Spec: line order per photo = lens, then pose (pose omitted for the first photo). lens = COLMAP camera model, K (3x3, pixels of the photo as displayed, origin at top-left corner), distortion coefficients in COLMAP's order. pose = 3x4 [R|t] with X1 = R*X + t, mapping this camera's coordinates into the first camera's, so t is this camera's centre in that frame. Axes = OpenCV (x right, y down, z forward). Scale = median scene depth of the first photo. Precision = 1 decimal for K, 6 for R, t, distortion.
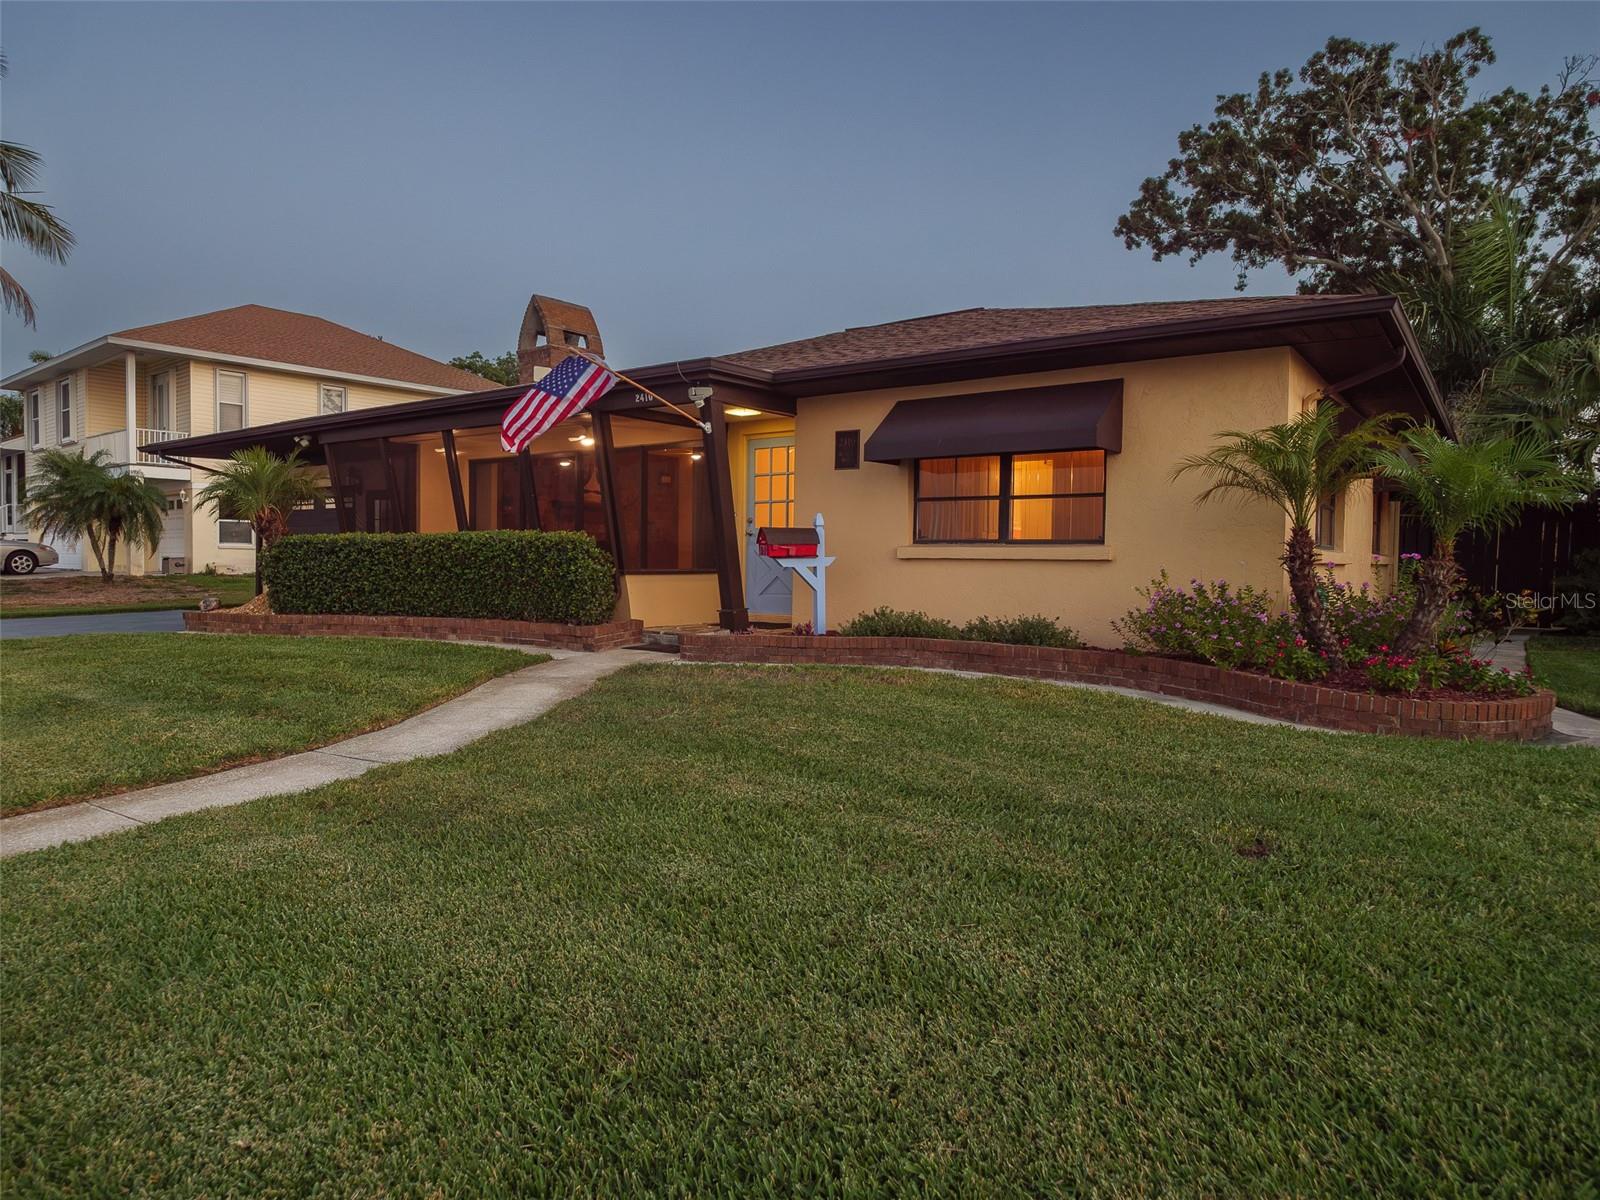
lens RADIAL K [[1012.1, 0, 843.4], [0, 1012.1, 604.6], [0, 0, 1]] dist [-0.006098, -0.001167]
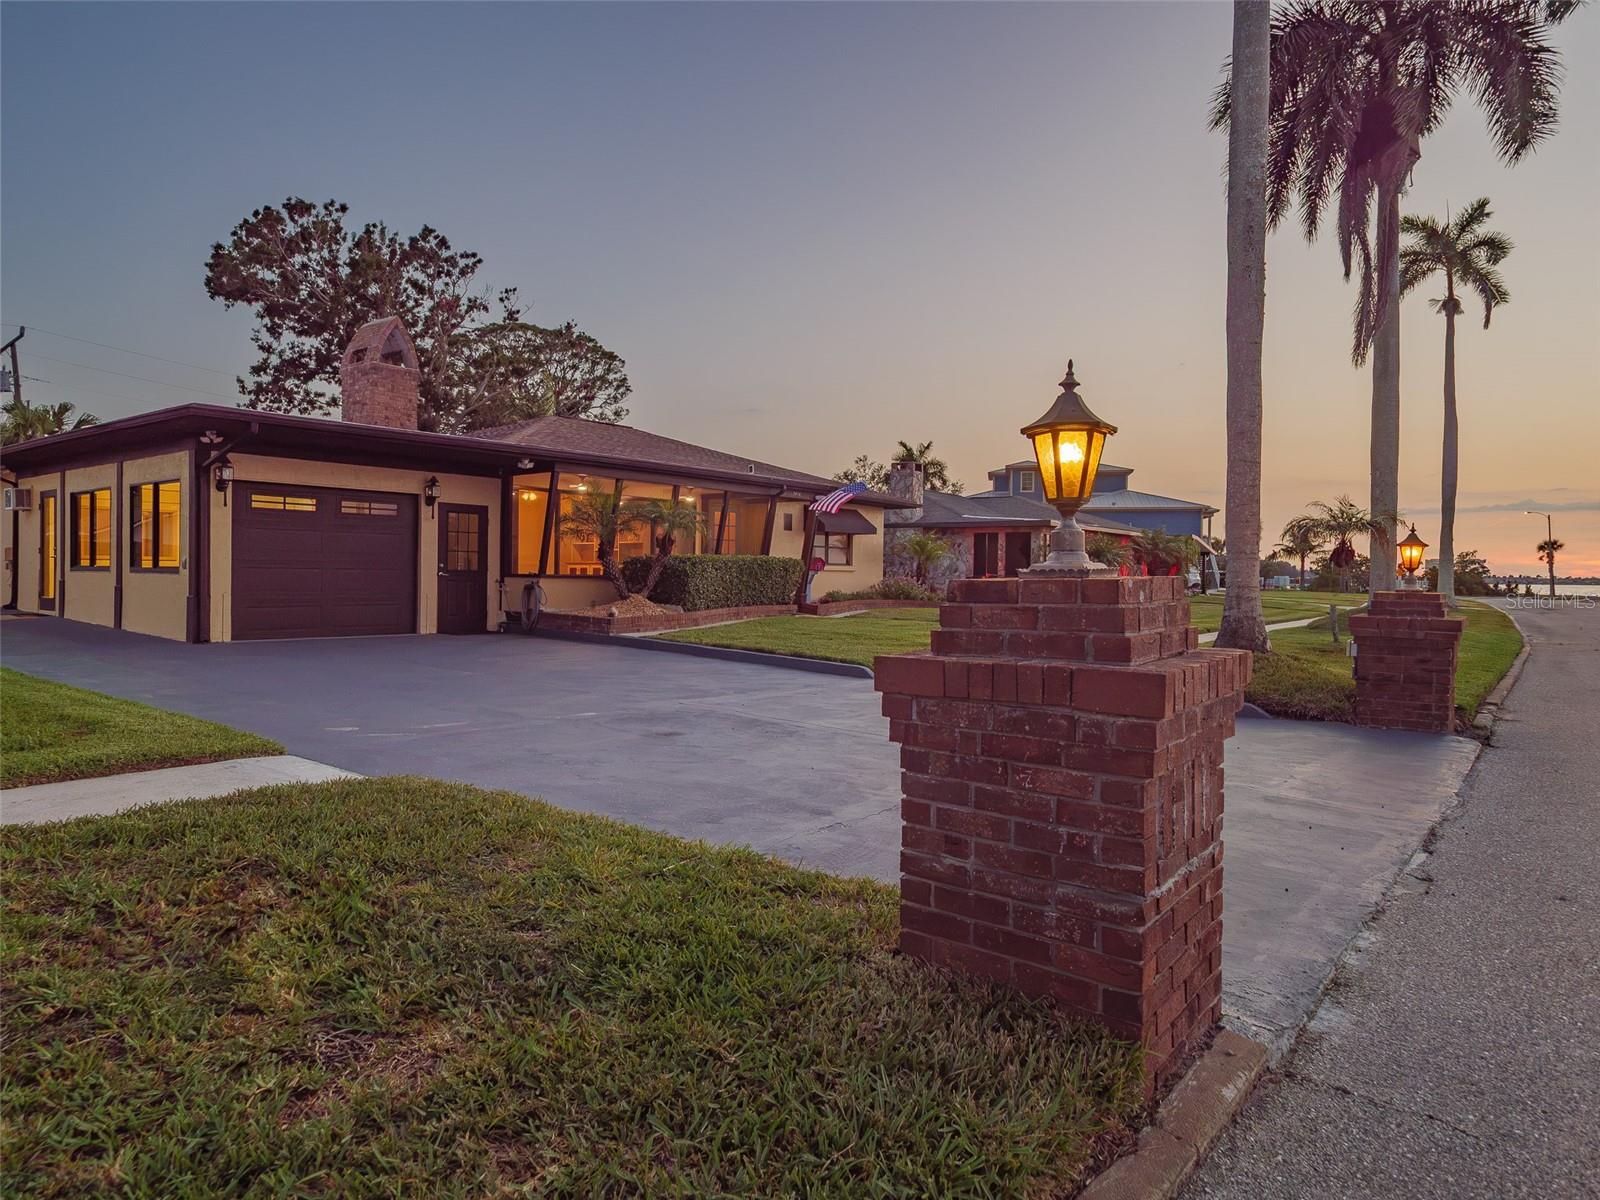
lens RADIAL K [[928.4, 0, 800.0], [0, 928.4, 600.0], [0, 0, 1]] dist [-0.000312, -0.000510]
pose [[0.048470, -0.038622, 0.998078, -1.774717], [0.032644, 0.998780, 0.037064, -0.047612], [-0.998291, 0.030785, 0.049672, 0.754989]]
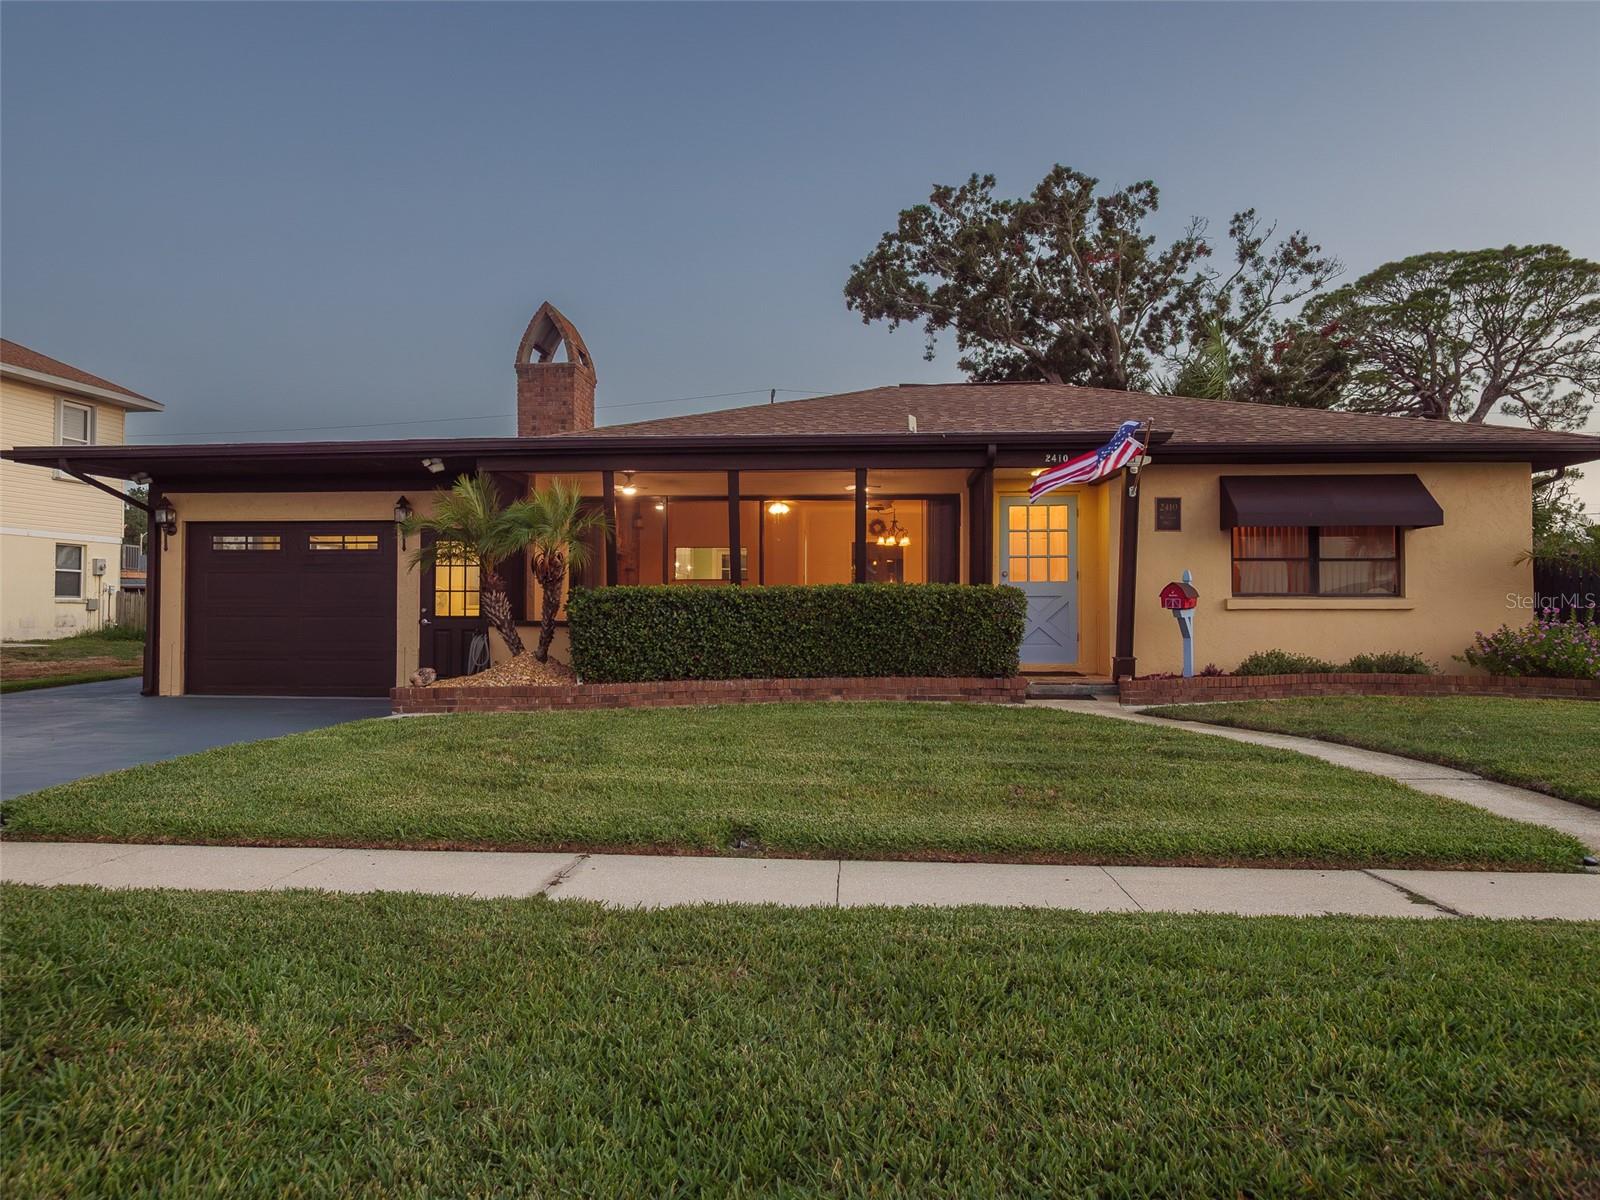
lens RADIAL K [[1146.5, 0, 800.0], [0, 1146.5, 600.0], [0, 0, 1]] dist [-0.029885, -0.000648]
pose [[0.845730, -0.003659, 0.533598, -0.888276], [0.032269, 0.998497, -0.044299, -0.011200], [-0.532634, 0.054684, 0.844577, 0.122952]]
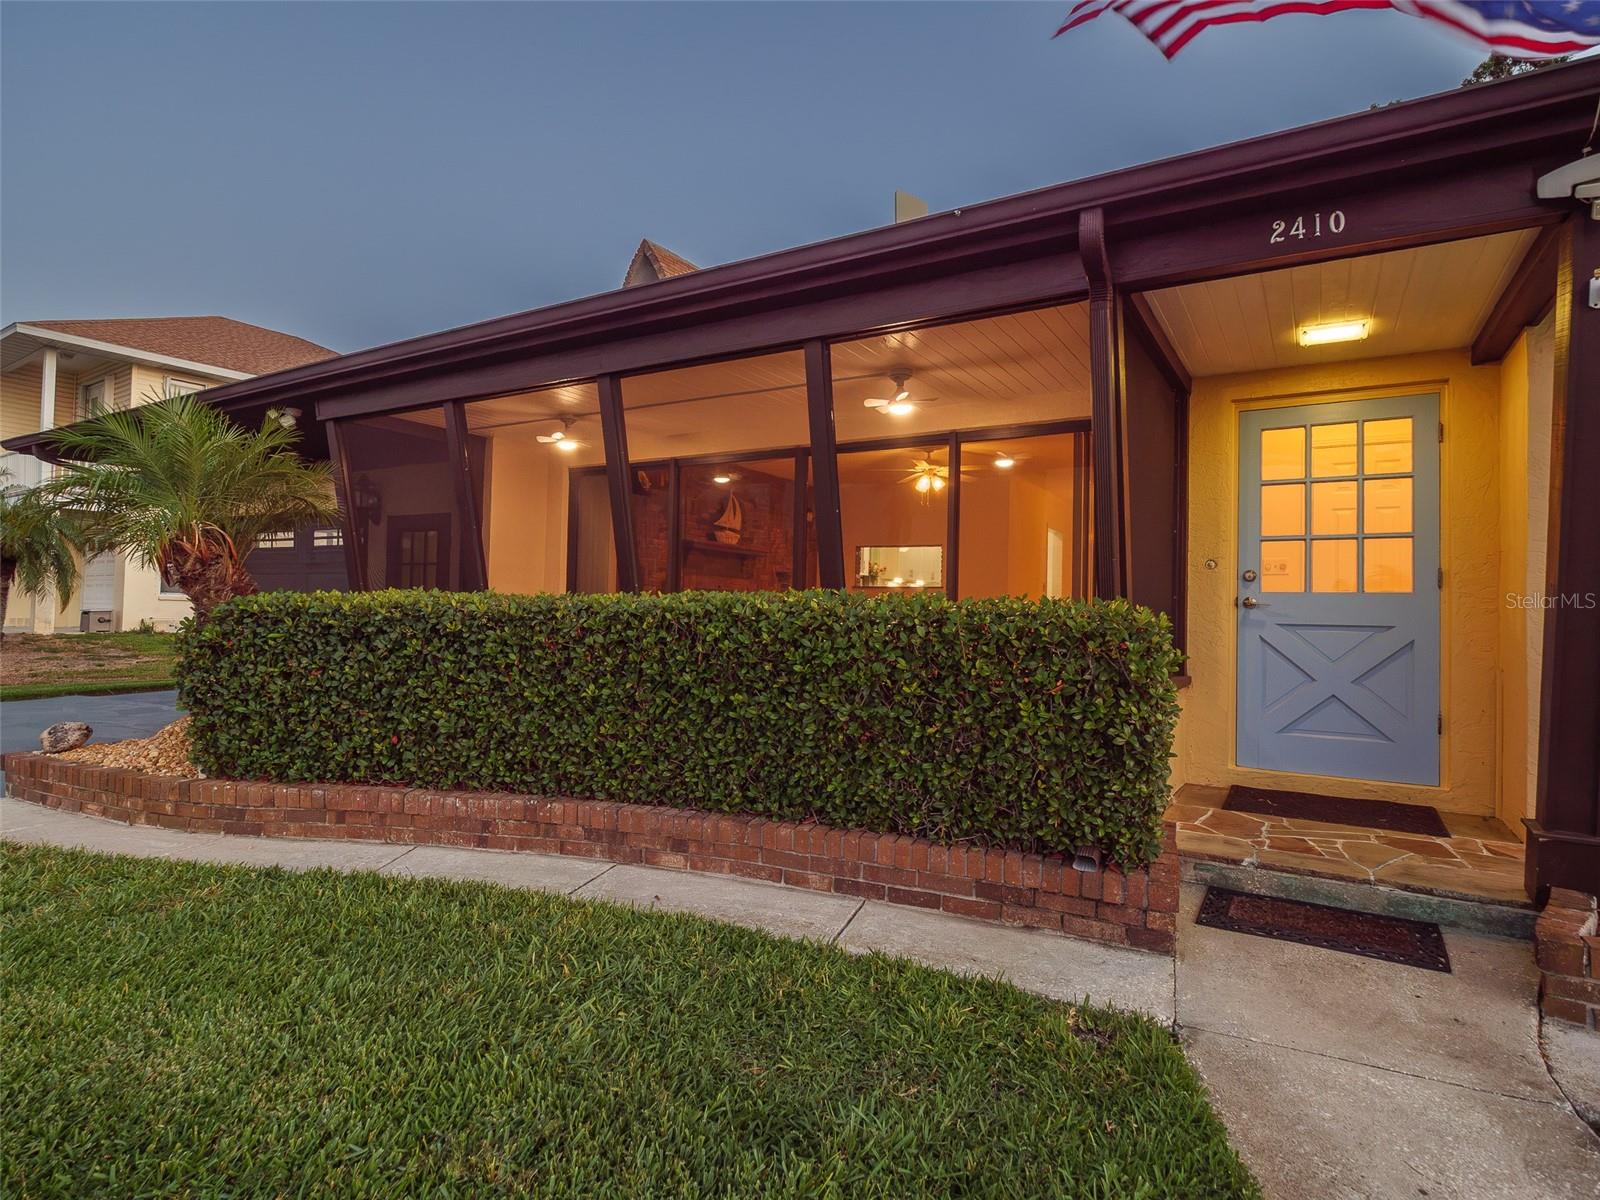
lens RADIAL K [[847.1, 0, 800.0], [0, 847.1, 600.0], [0, 0, 1]] dist [-0.000024, -0.001928]
pose [[0.997289, 0.013527, 0.072326, -0.332755], [-0.009452, 0.998364, -0.056396, -0.046408], [-0.072970, 0.055559, 0.995785, 0.609156]]
